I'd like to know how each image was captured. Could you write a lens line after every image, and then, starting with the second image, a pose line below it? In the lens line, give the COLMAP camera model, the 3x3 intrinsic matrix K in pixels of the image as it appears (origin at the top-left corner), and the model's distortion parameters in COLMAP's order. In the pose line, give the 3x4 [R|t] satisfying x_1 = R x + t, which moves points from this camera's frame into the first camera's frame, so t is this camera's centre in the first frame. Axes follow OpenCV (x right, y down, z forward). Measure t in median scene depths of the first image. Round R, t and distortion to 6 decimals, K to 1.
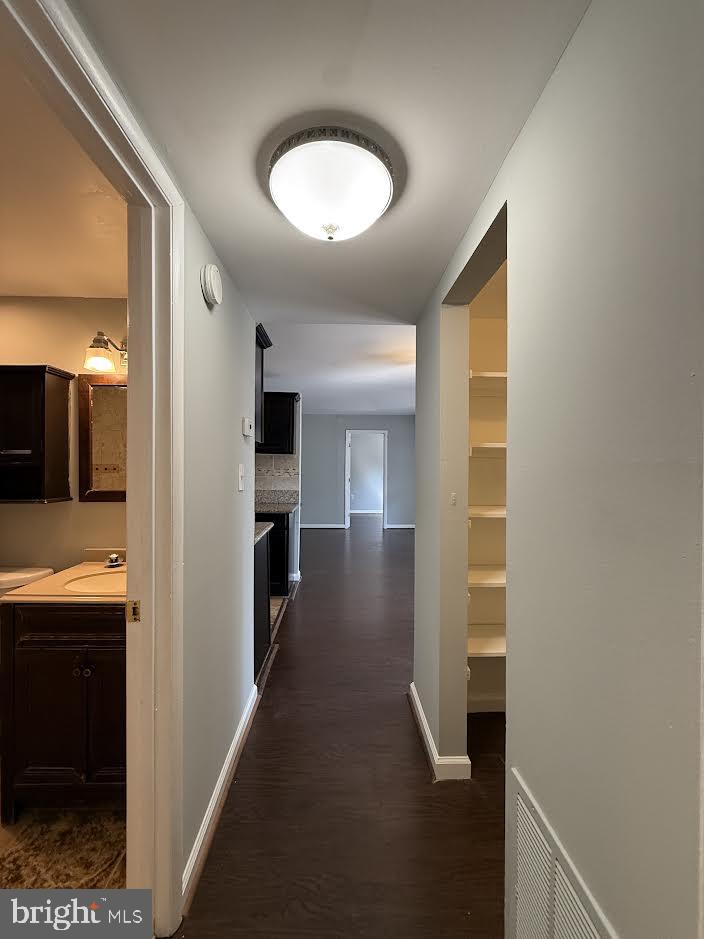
lens RADIAL K [[377.1, 0, 352.0], [0, 377.1, 469.5], [0, 0, 1]] dist [0.001130, -0.000289]
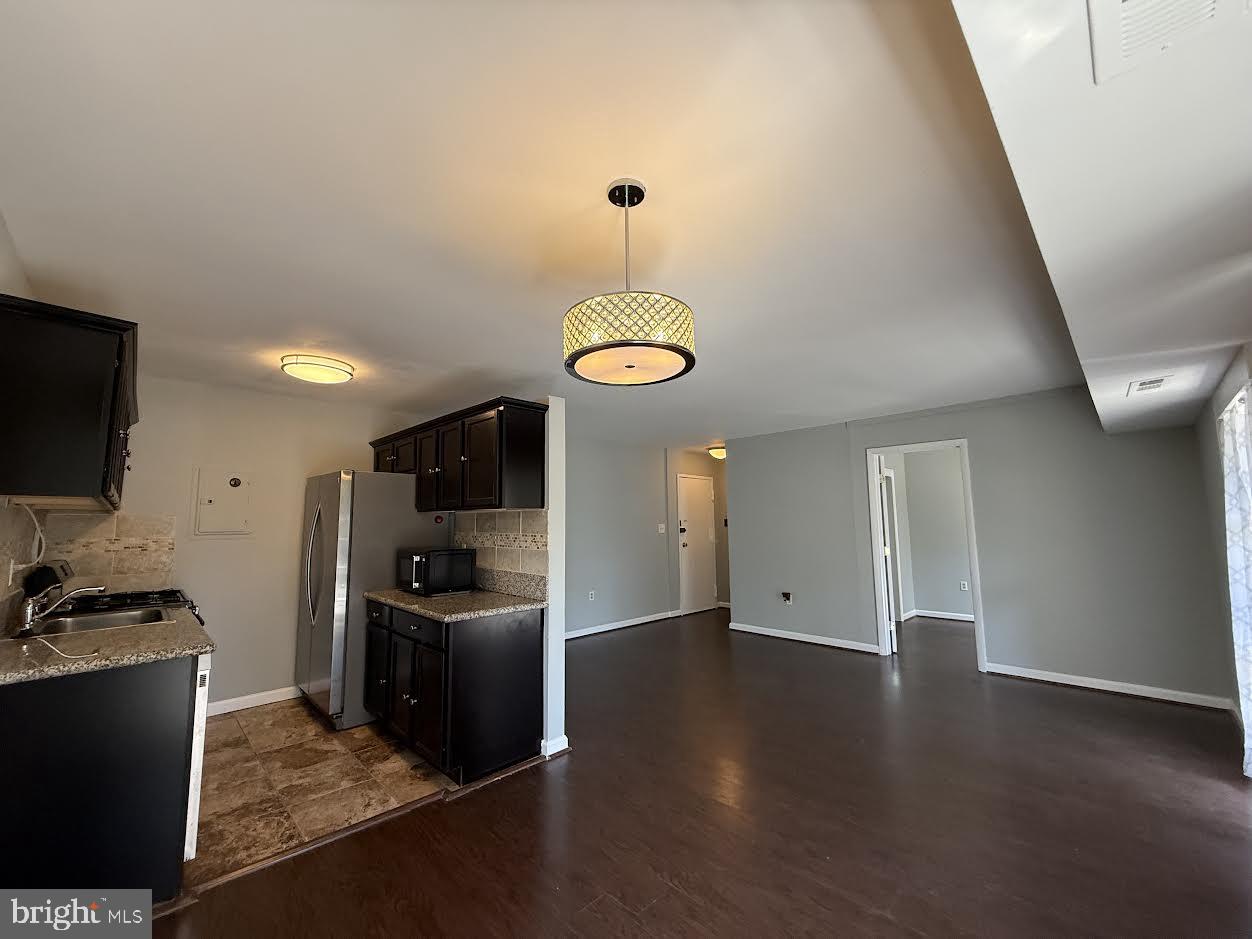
lens RADIAL K [[502.8, 0, 626.0], [0, 502.8, 469.5], [0, 0, 1]] dist [0.001130, -0.000289]
pose [[0.678230, -0.101634, -0.727788, 0.452289], [0.016890, 0.992284, -0.122830, -0.004158], [0.734656, 0.071015, 0.674713, 0.581351]]
